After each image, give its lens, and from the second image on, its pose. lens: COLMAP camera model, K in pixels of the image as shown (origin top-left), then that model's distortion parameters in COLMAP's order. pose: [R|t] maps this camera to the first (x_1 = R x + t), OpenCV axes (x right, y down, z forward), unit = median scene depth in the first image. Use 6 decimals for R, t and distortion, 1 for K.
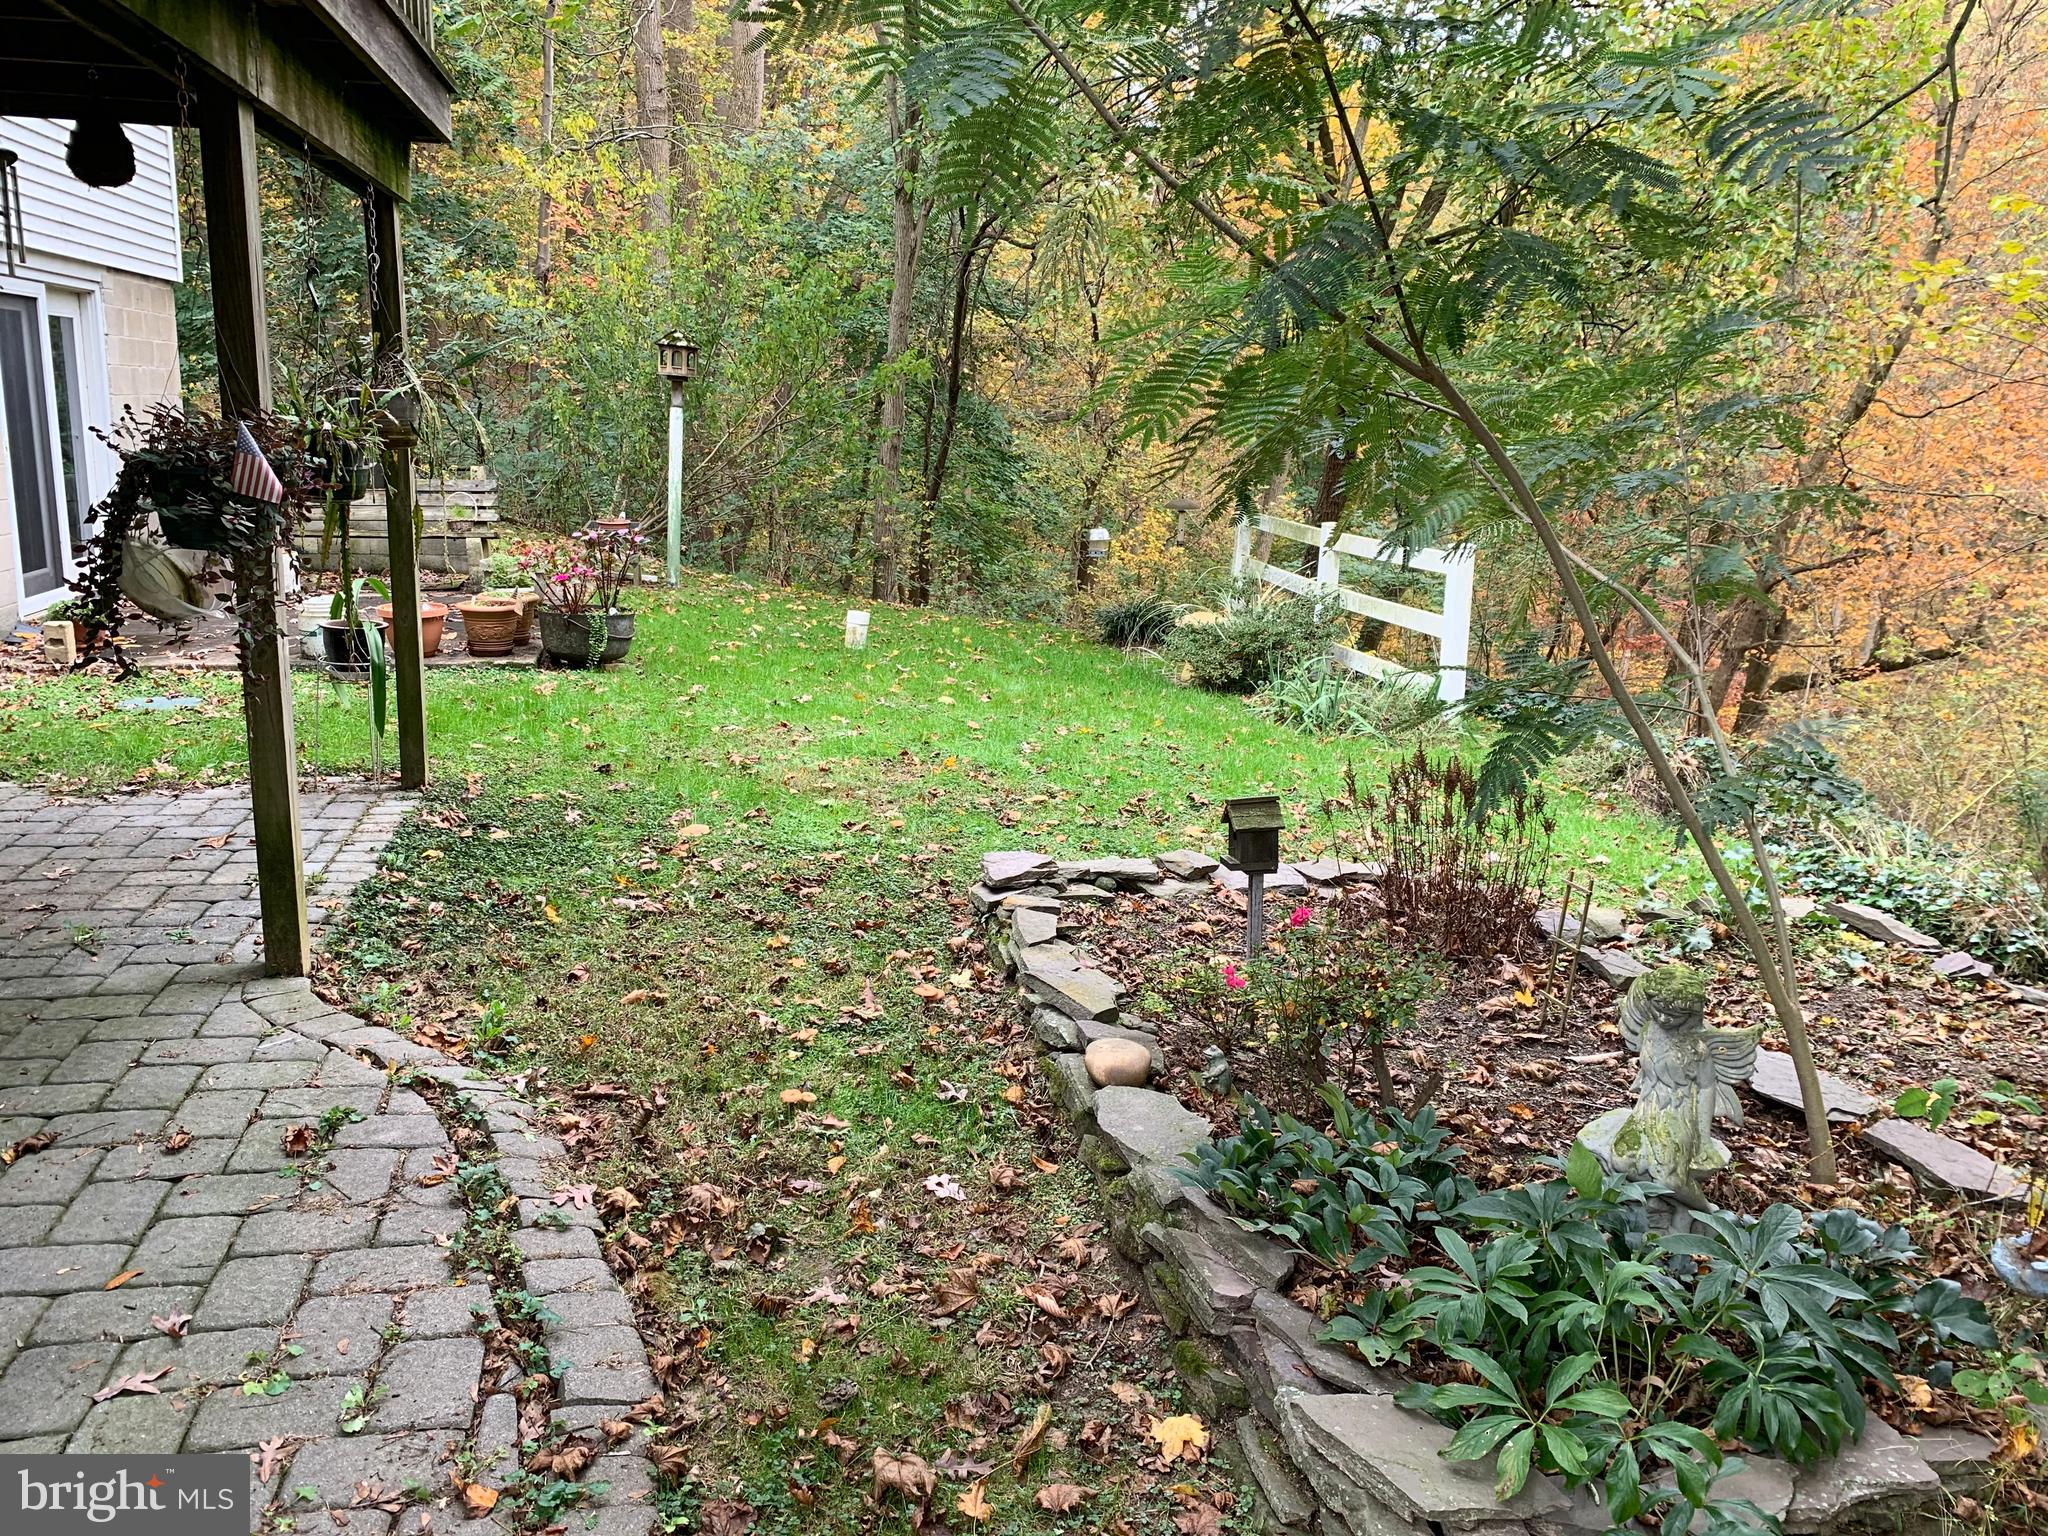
lens RADIAL K [[1574.0, 0, 1020.9], [0, 1574.0, 746.0], [0, 0, 1]] dist [0.012055, -0.004920]
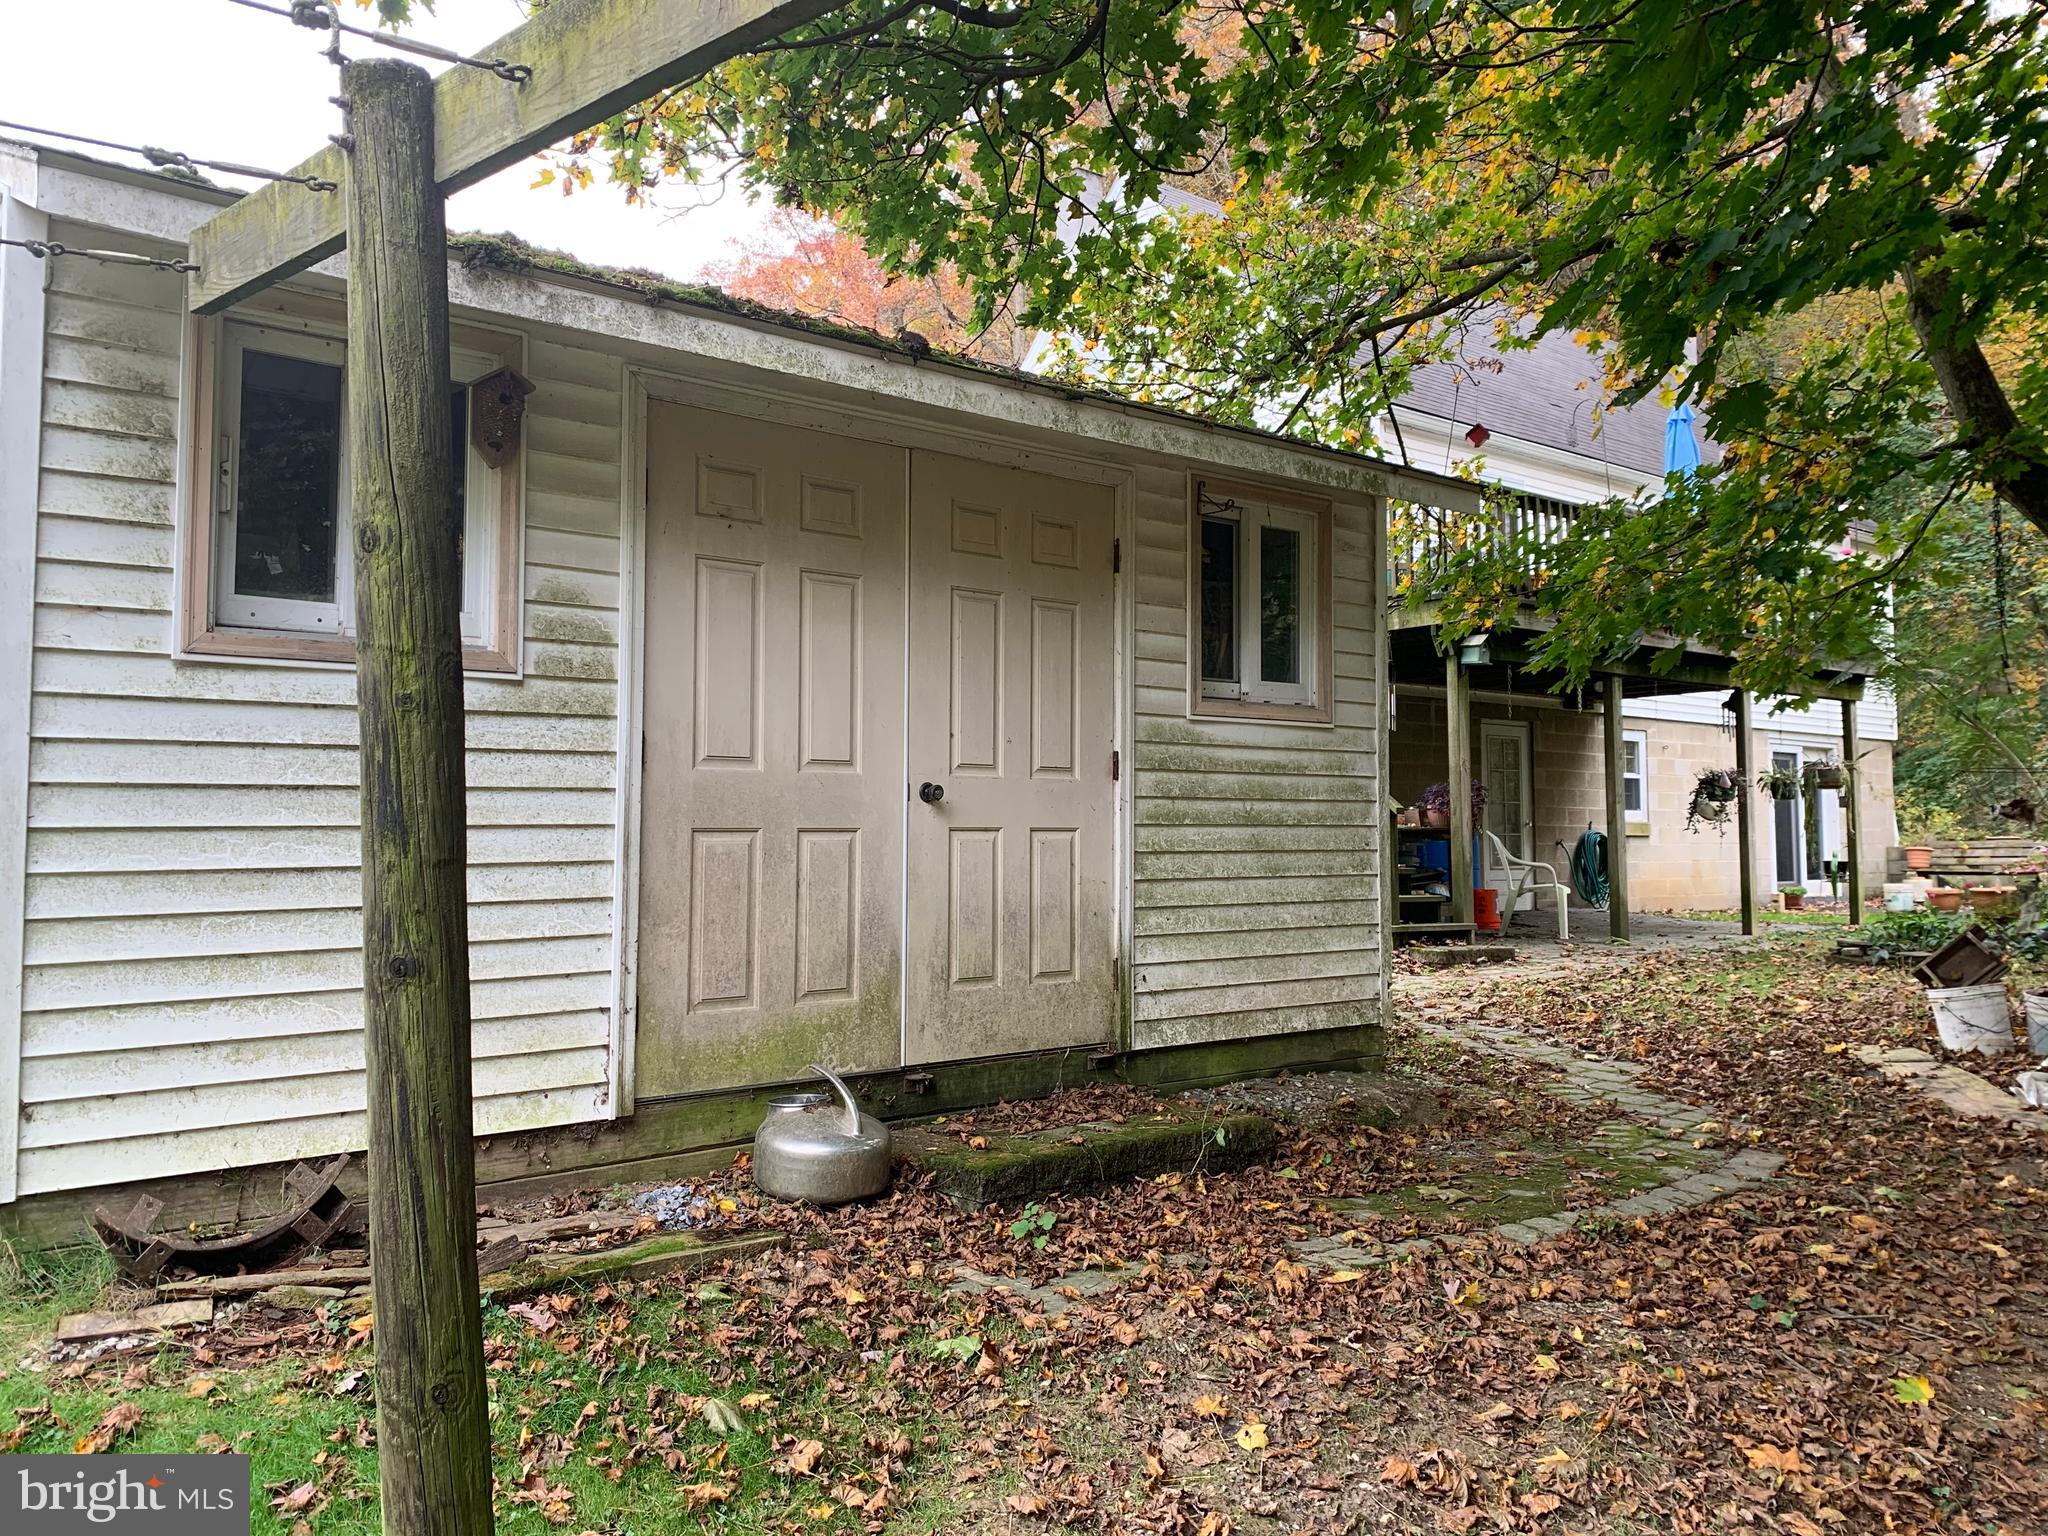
lens RADIAL K [[1574.0, 0, 1019.6], [0, 1574.0, 762.9], [0, 0, 1]] dist [0.012055, -0.004920]
pose [[0.441074, -0.079275, -0.893963, 1.255135], [-0.171971, 0.970168, -0.170882, 0.420803], [0.880840, 0.229107, 0.414283, -1.224138]]
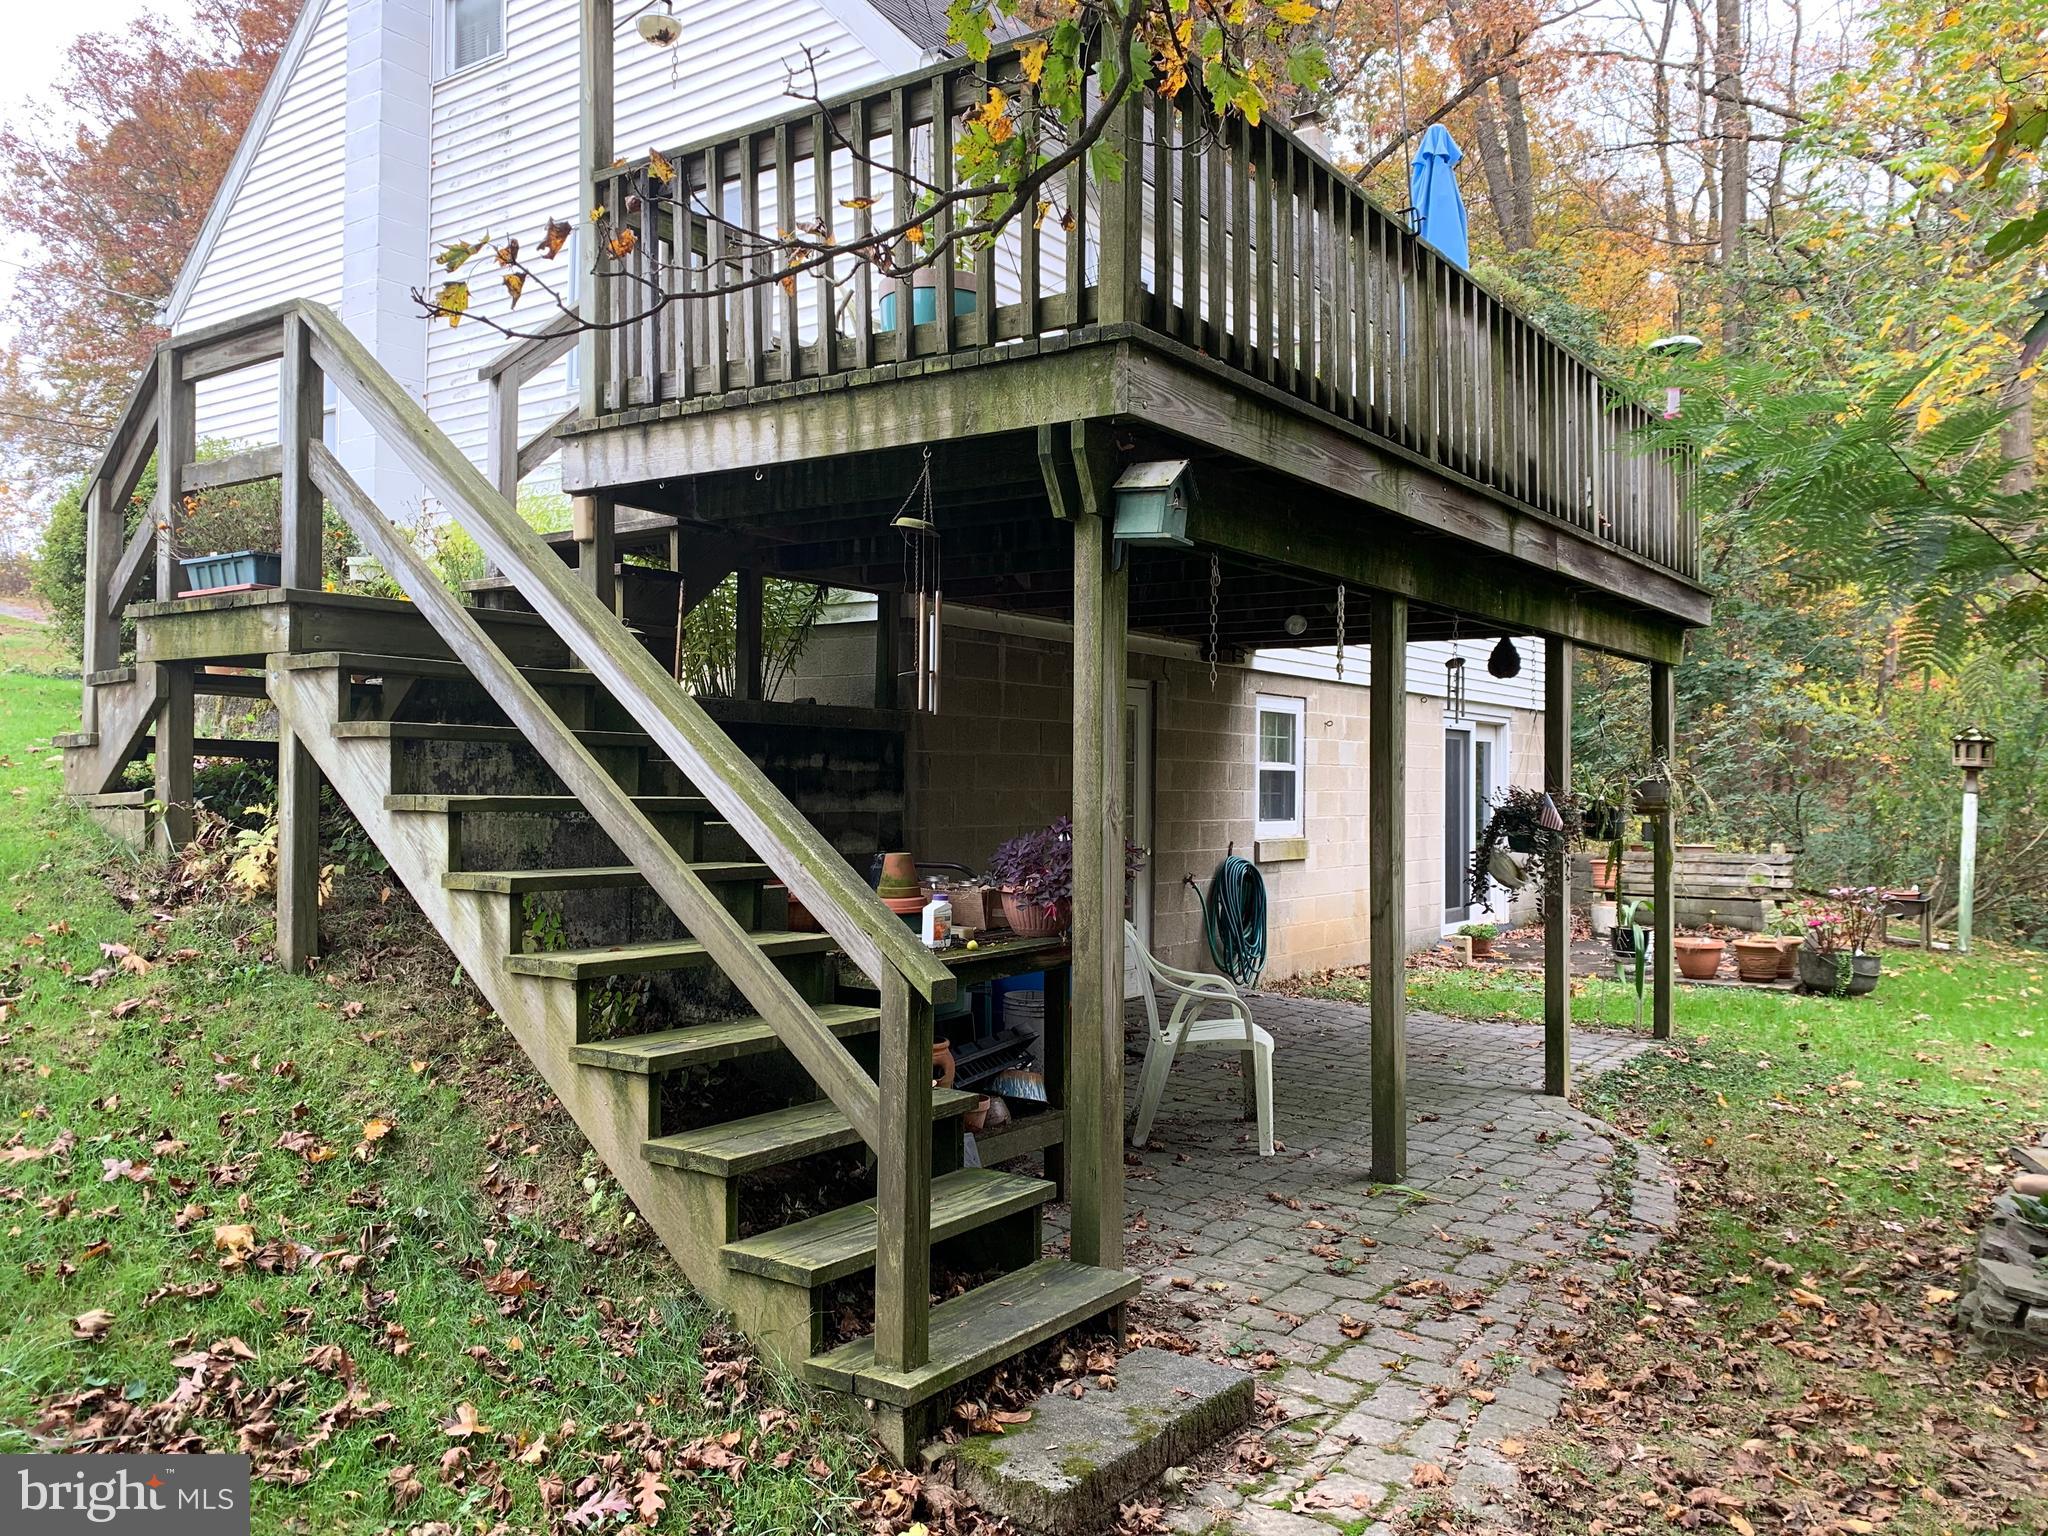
lens RADIAL K [[1574.0, 0, 1026.2], [0, 1574.0, 758.7], [0, 0, 1]] dist [0.012055, -0.004920]
pose [[0.683173, -0.035239, -0.729406, 0.303744], [-0.141753, 0.973437, -0.179796, 0.121750], [0.716366, 0.226227, 0.660031, -0.480112]]
